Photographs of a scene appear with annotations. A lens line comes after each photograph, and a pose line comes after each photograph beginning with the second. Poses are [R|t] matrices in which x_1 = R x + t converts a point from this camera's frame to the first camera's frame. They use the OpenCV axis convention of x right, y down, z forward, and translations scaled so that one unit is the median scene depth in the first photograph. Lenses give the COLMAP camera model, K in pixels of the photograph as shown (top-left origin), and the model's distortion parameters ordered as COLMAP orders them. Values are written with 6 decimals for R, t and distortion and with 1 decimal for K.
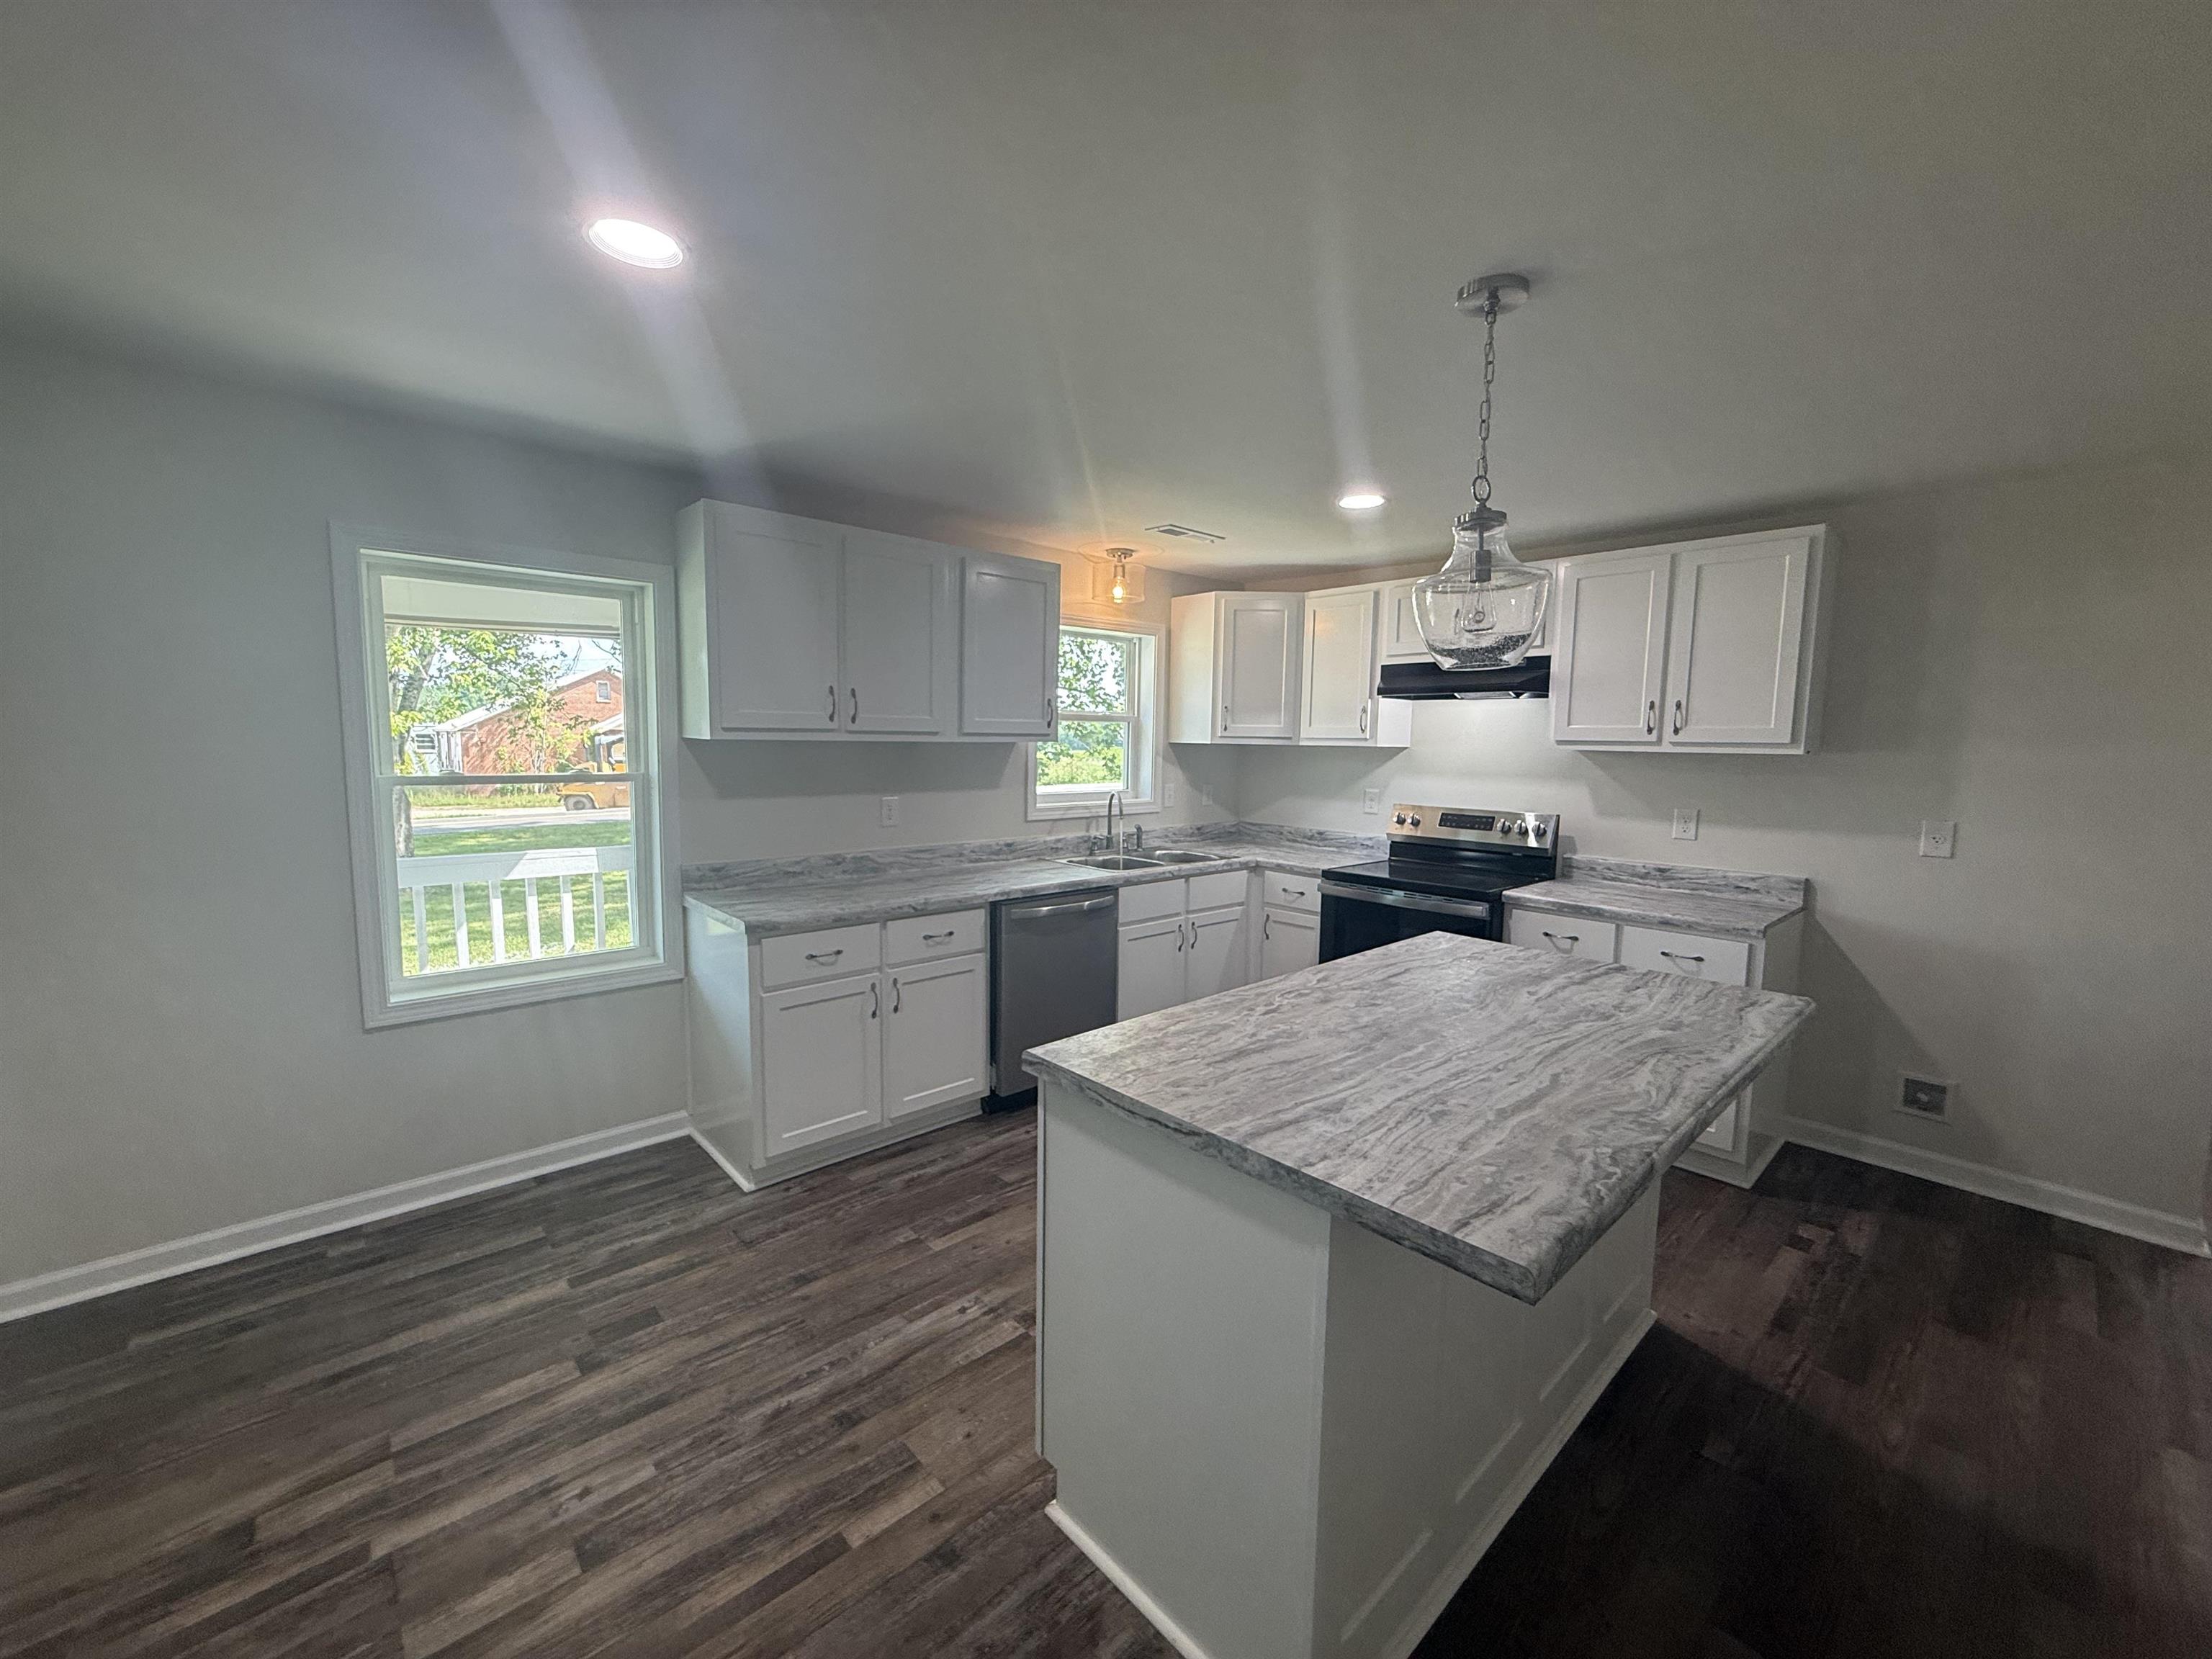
lens RADIAL K [[882.1, 0, 1098.8], [0, 882.1, 827.8], [0, 0, 1]] dist [0.000288, 0.000379]
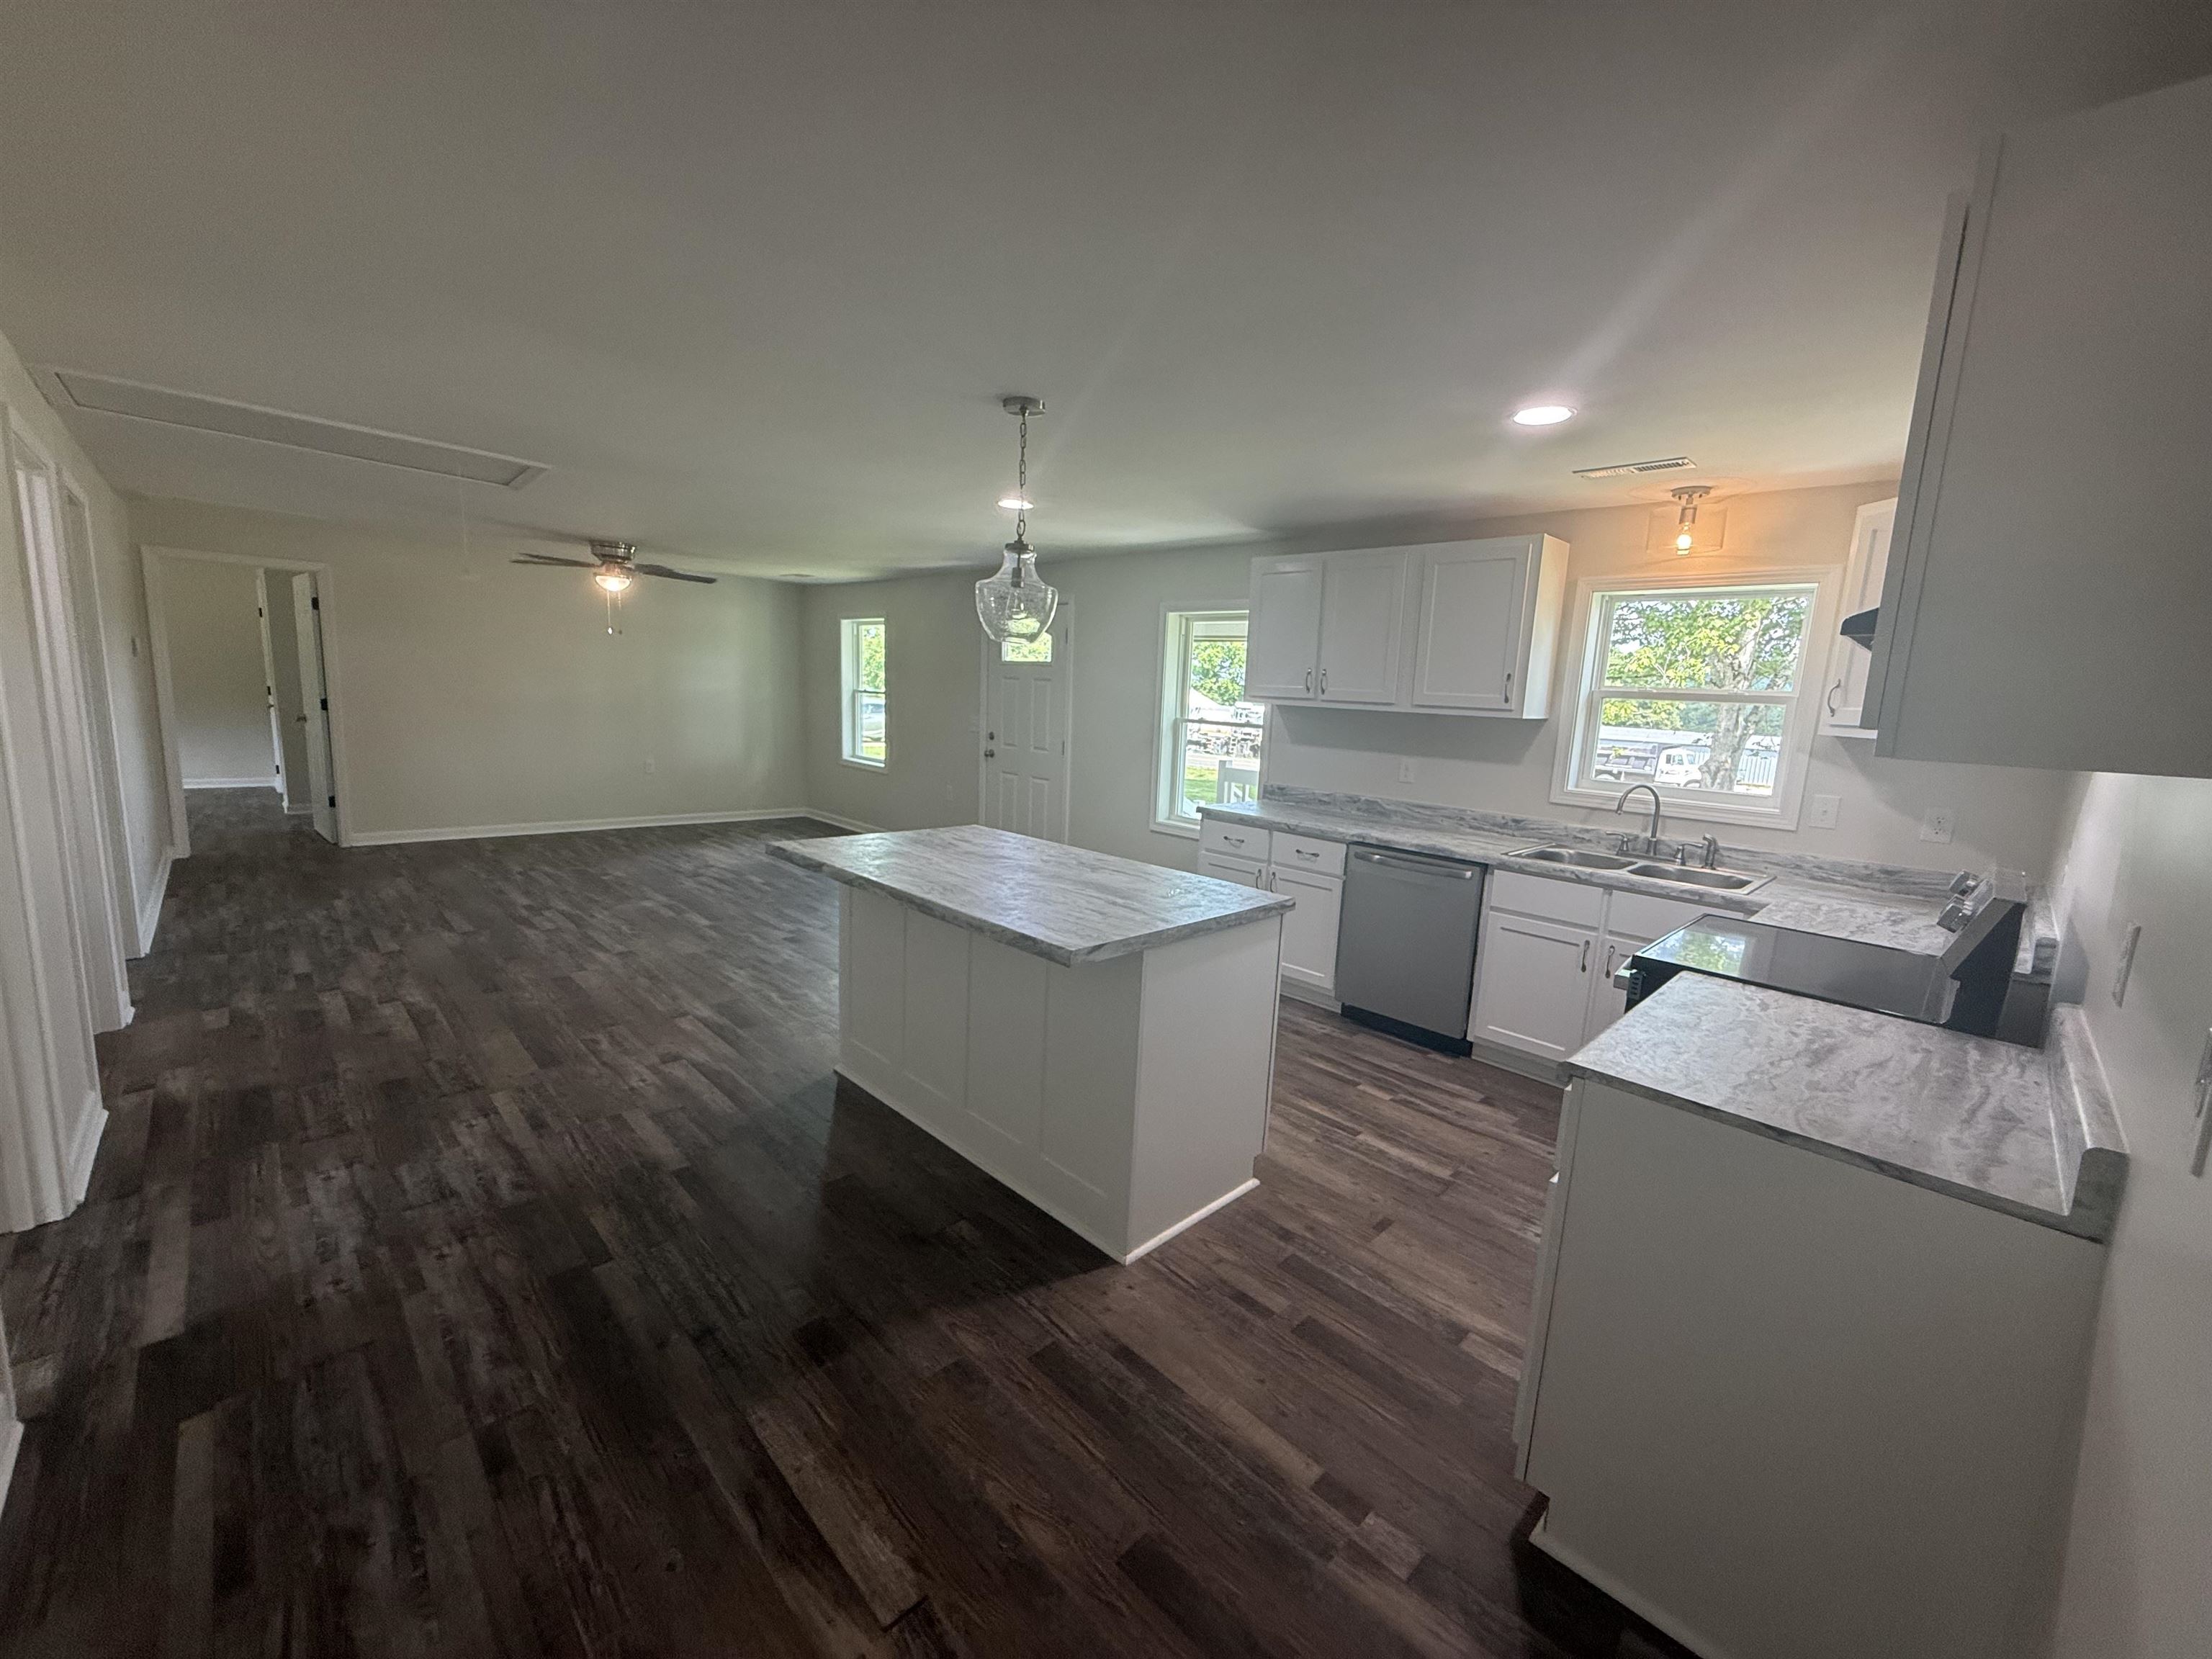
lens RADIAL K [[874.1, 0, 1092.8], [0, 874.1, 825.5], [0, 0, 1]] dist [0.001995, -0.000207]
pose [[0.039704, 0.141260, -0.989176, 1.595197], [-0.151957, 0.979296, 0.133750, -0.066463], [0.987589, 0.145002, 0.060348, 0.857258]]
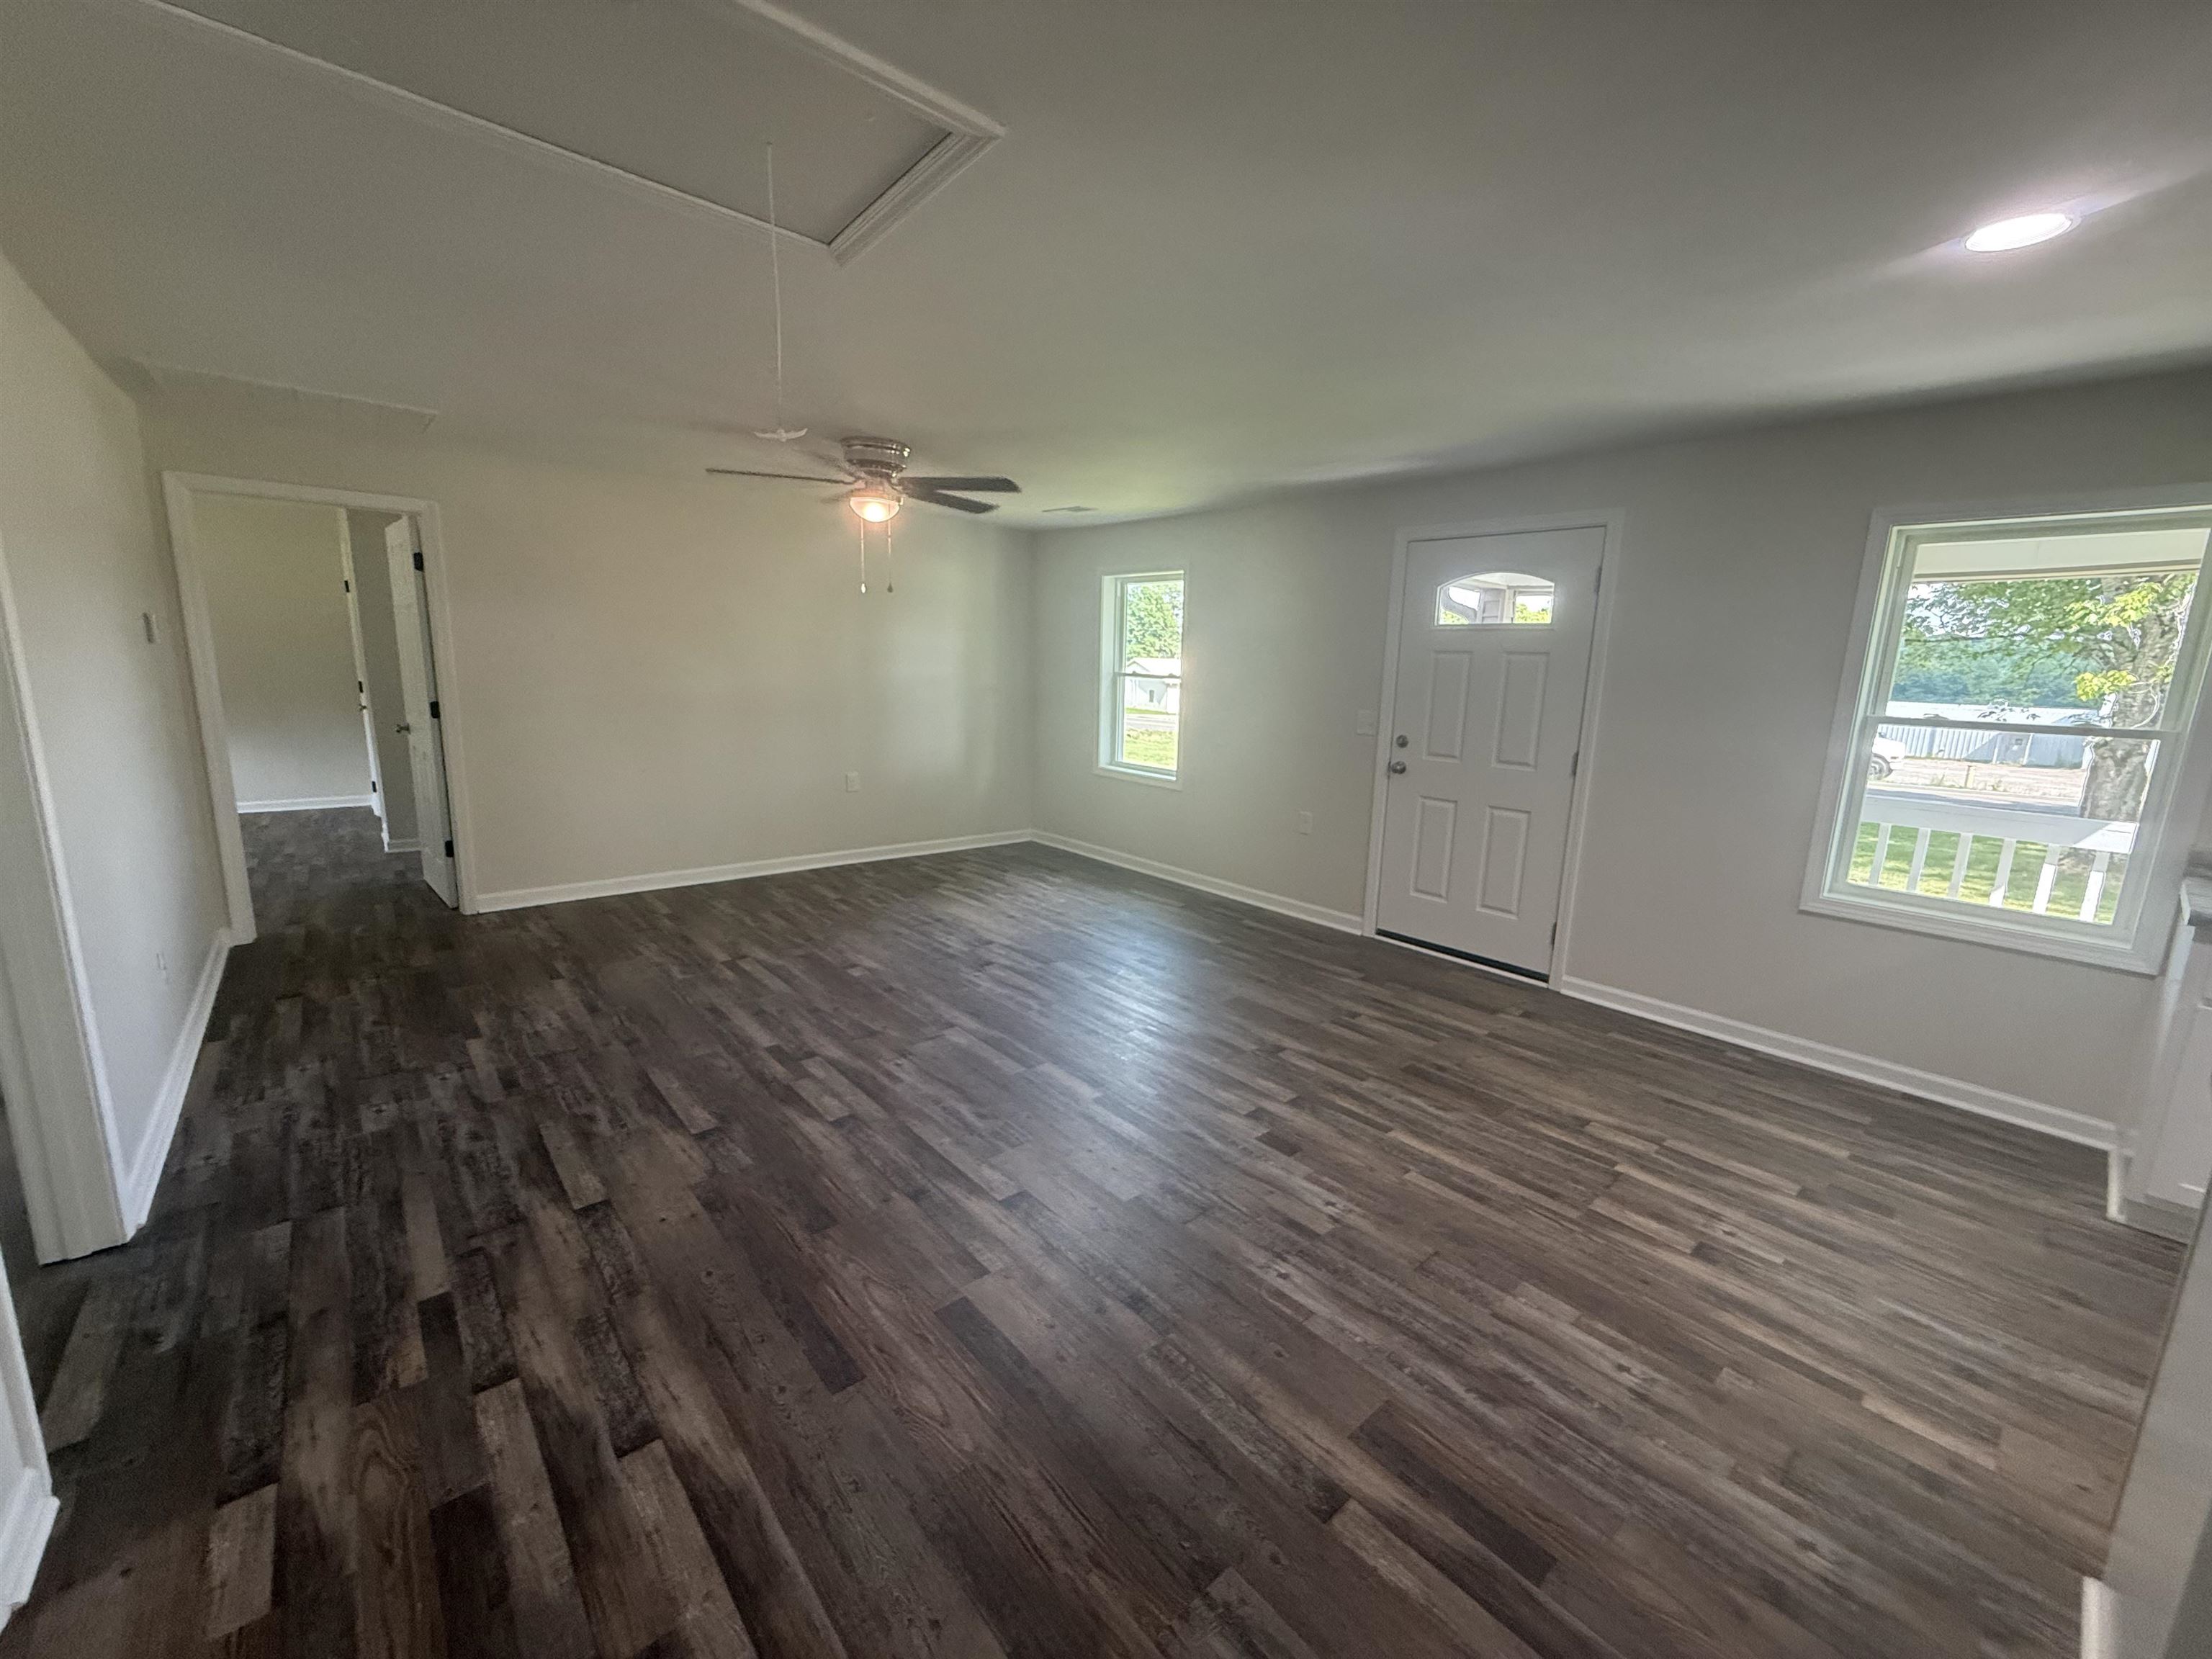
lens RADIAL K [[882.1, 0, 1098.8], [0, 882.1, 827.8], [0, 0, 1]] dist [0.000288, 0.000379]
pose [[-0.022444, 0.169359, -0.985299, 0.523619], [-0.135204, 0.975979, 0.170837, 0.034255], [0.990564, 0.137051, 0.000993, -0.038613]]
